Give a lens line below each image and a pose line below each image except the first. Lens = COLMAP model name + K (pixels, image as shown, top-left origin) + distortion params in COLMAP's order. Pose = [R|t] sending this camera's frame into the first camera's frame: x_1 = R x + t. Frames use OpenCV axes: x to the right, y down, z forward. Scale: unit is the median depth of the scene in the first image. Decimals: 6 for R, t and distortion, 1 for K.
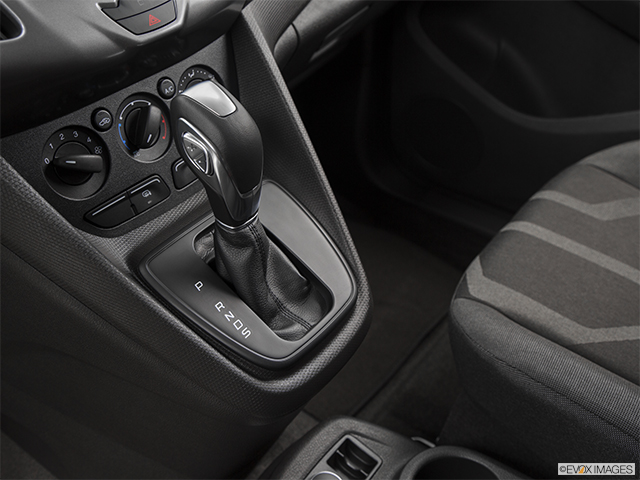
lens RADIAL K [[689.9, 0, 320.1], [0, 689.9, 238.6], [0, 0, 1]] dist [-0.014690, 0.000000]
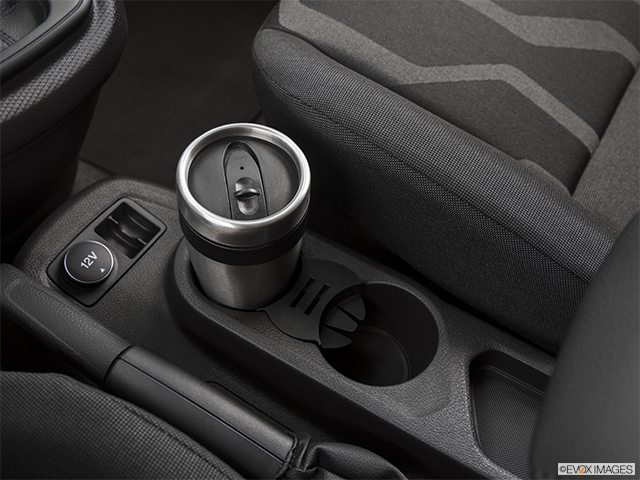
lens RADIAL K [[689.9, 0, 318.6], [0, 689.9, 242.3], [0, 0, 1]] dist [-0.014690, 0.000000]
pose [[0.990755, -0.029241, 0.132473, 0.158648], [-0.012409, 0.952868, 0.303132, 0.083893], [-0.135094, -0.301973, 0.943696, 0.180818]]
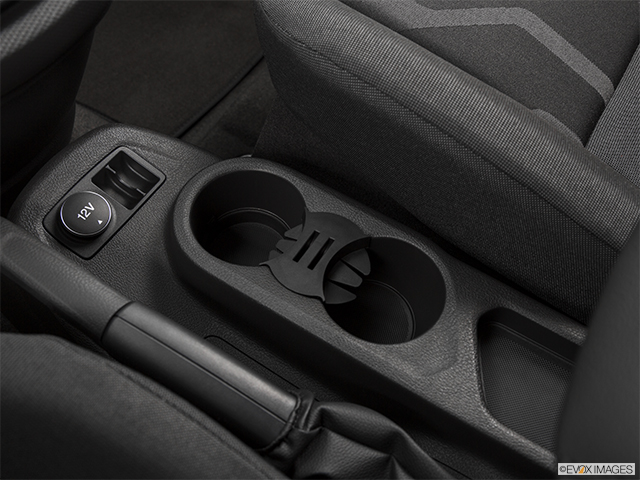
lens RADIAL K [[666.2, 0, 318.7], [0, 666.2, 240.2], [0, 0, 1]] dist [-0.021986, 0.000000]
pose [[0.991104, -0.033398, 0.128833, 0.161756], [-0.018418, 0.924271, 0.381293, 0.089051], [-0.131811, -0.380274, 0.915433, 0.230634]]
